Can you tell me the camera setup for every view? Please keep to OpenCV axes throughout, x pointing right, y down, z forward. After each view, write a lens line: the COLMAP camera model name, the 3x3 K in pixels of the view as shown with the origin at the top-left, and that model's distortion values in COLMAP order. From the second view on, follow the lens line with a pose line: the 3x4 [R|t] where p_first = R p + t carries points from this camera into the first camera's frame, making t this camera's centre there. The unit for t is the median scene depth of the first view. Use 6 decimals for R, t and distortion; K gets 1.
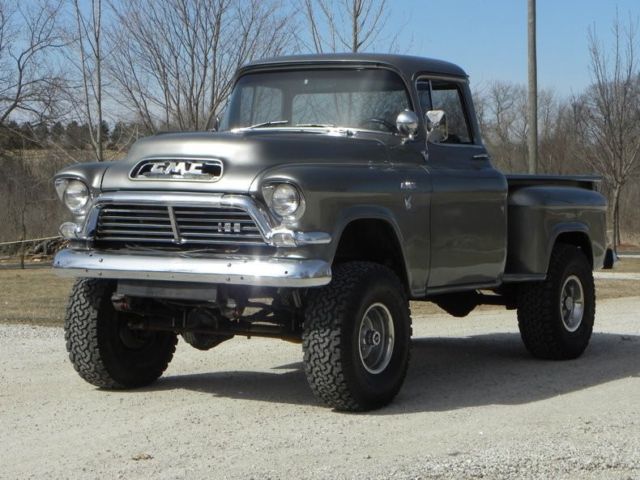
lens RADIAL K [[1596.5, 0, 323.7], [0, 1596.5, 235.0], [0, 0, 1]] dist [0.554852, 0.000000]
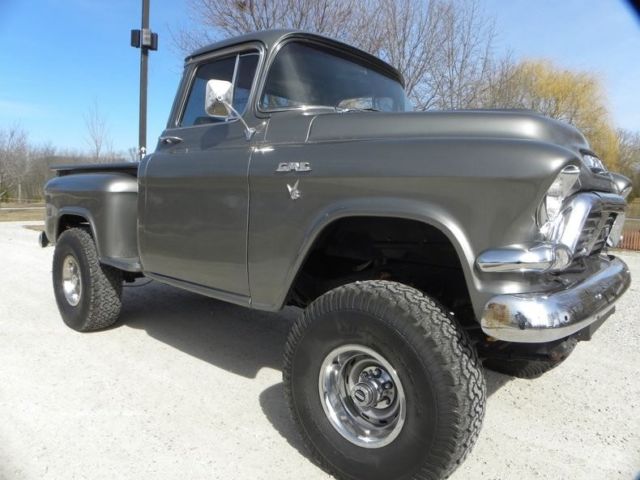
lens RADIAL K [[484.2, 0, 322.6], [0, 484.2, 237.8], [0, 0, 1]] dist [-0.127456, 0.030584]
pose [[0.130463, -0.093456, 0.987039, -0.343503], [-0.002533, 0.995513, 0.094593, -0.026443], [-0.991450, -0.014841, 0.129640, 1.103541]]
